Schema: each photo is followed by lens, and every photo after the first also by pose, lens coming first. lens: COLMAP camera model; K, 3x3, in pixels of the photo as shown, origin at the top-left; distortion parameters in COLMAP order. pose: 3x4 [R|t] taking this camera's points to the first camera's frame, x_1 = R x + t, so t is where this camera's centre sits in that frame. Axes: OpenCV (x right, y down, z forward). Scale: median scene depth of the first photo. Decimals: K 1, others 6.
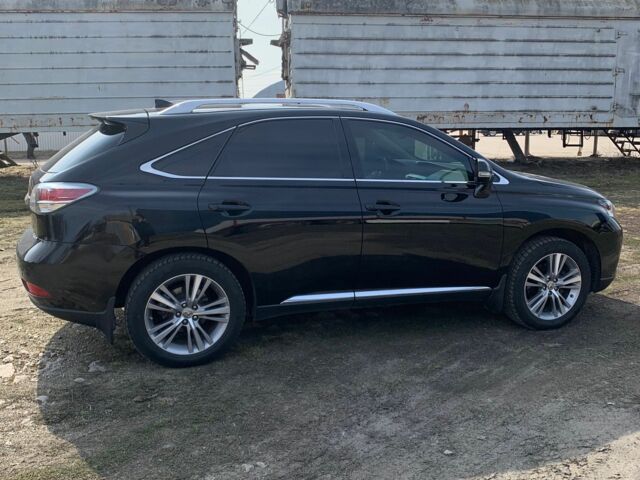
lens RADIAL K [[686.1, 0, 320.0], [0, 686.1, 240.0], [0, 0, 1]] dist [-0.002390, -0.036124]
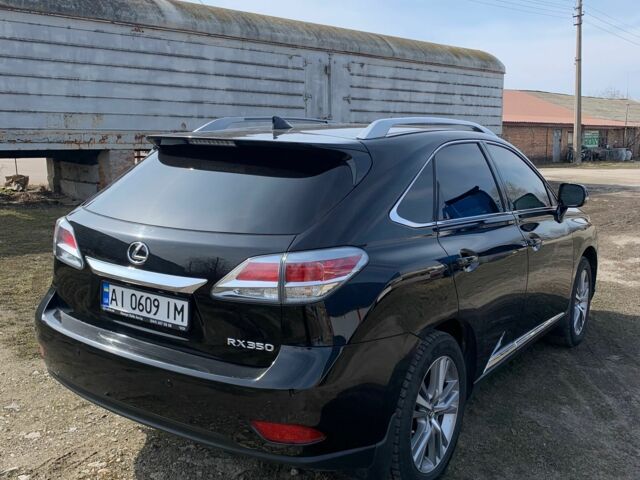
lens RADIAL K [[686.1, 0, 320.0], [0, 686.1, 240.0], [0, 0, 1]] dist [-0.002390, -0.036124]
pose [[0.806313, -0.070304, 0.587296, -0.201150], [0.084705, 0.996402, 0.002984, -0.025611], [-0.585393, 0.047341, 0.809367, 0.134152]]
